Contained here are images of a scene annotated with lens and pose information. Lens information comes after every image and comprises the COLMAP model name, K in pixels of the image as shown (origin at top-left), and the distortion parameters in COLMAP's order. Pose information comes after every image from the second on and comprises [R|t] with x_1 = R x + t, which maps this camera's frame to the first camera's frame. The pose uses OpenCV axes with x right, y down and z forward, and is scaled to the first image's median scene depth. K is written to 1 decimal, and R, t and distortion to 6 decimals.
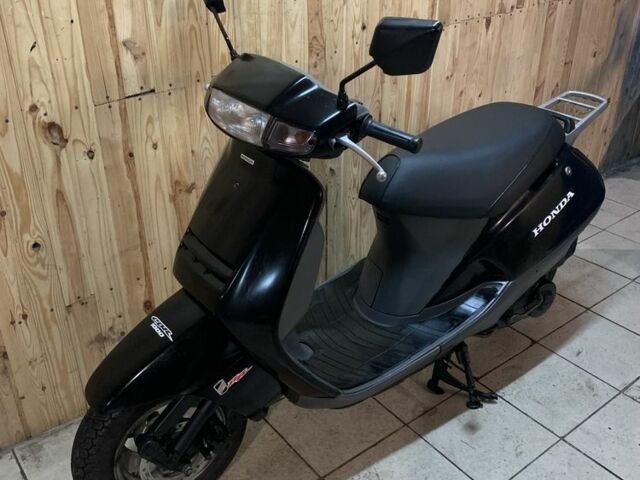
lens RADIAL K [[656.0, 0, 324.0], [0, 656.0, 246.7], [0, 0, 1]] dist [-0.010310, 0.000000]
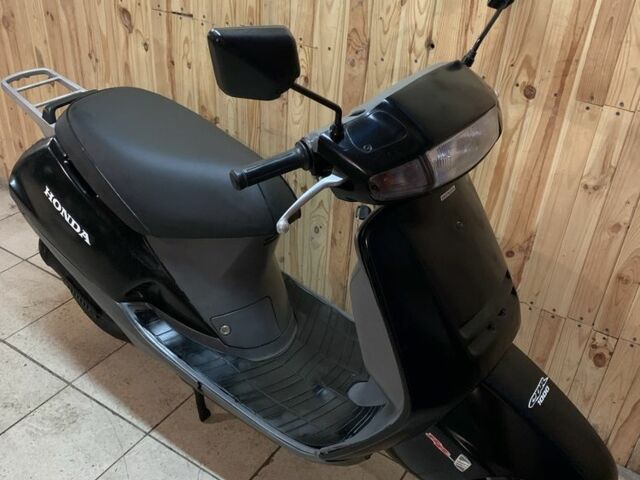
lens RADIAL K [[656.0, 0, 320.6], [0, 656.0, 243.9], [0, 0, 1]] dist [-0.010310, 0.000000]
pose [[0.323827, 0.535951, -0.779675, 0.826349], [-0.518347, 0.789897, 0.327689, -0.387829], [0.791488, 0.298027, 0.533598, 0.665821]]
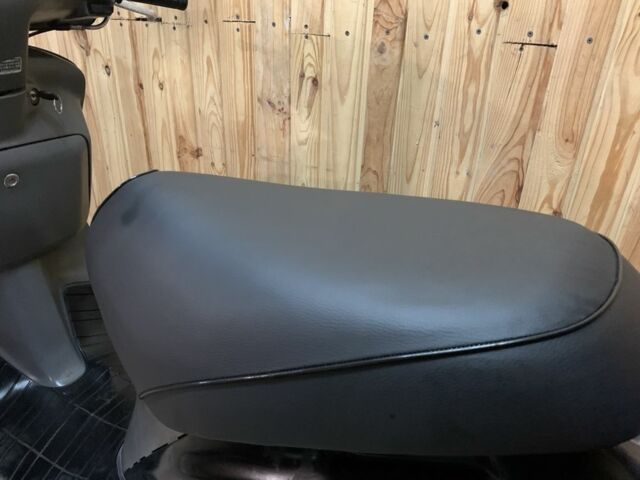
lens RADIAL K [[497.4, 0, 319.0], [0, 497.4, 238.4], [0, 0, 1]] dist [0.007163, -0.030585]
pose [[0.406463, 0.435945, -0.802957, 0.455512], [-0.480836, 0.849347, 0.217729, -0.224833], [0.776907, 0.297592, 0.554846, 0.841734]]
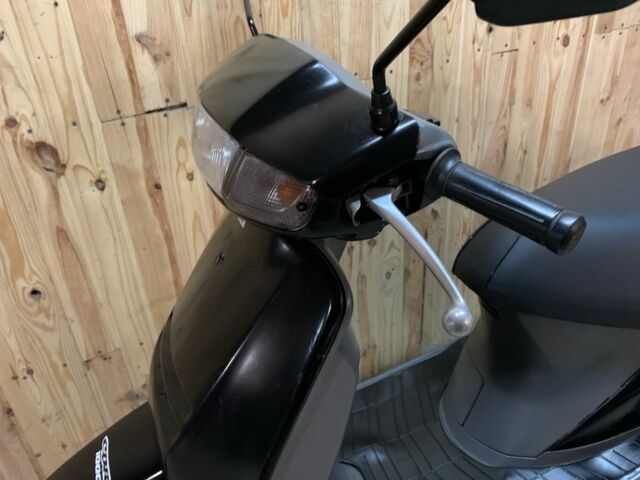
lens RADIAL K [[497.4, 0, 319.2], [0, 497.4, 236.5], [0, 0, 1]] dist [0.007163, -0.030585]
pose [[0.958129, 0.083578, -0.273867, 0.056387], [-0.085643, 0.996316, 0.004431, -0.096805], [0.273228, 0.019210, 0.961757, 0.467072]]
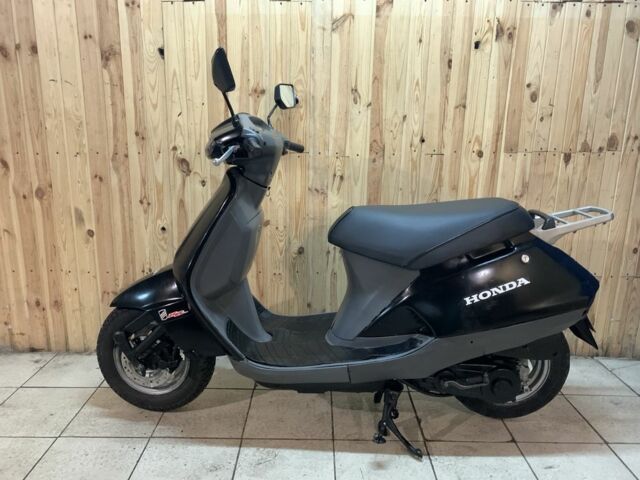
lens RADIAL K [[497.4, 0, 315.8], [0, 497.4, 239.1], [0, 0, 1]] dist [0.007163, -0.030585]
pose [[0.784849, 0.166287, -0.596960, 0.608341], [-0.324029, 0.931262, -0.166605, 0.103338], [0.528221, 0.324192, 0.784781, 0.184383]]
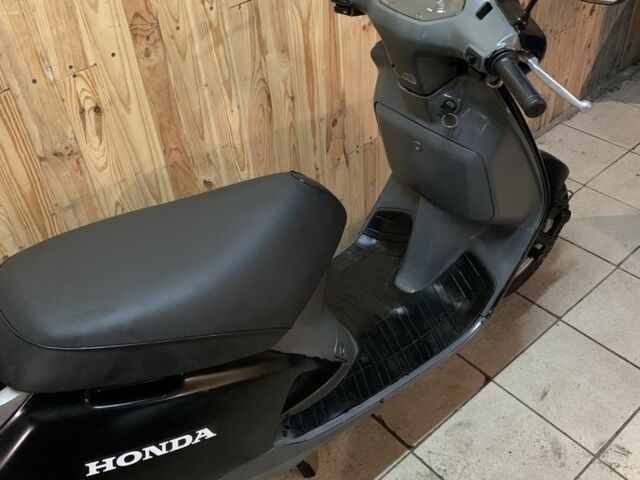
lens RADIAL K [[656.0, 0, 334.8], [0, 656.0, 243.4], [0, 0, 1]] dist [-0.010310, 0.000000]
pose [[0.997081, -0.075723, 0.009809, 0.176193], [0.072287, 0.977504, 0.198140, -0.229874], [-0.024593, -0.196853, 0.980125, 0.331921]]
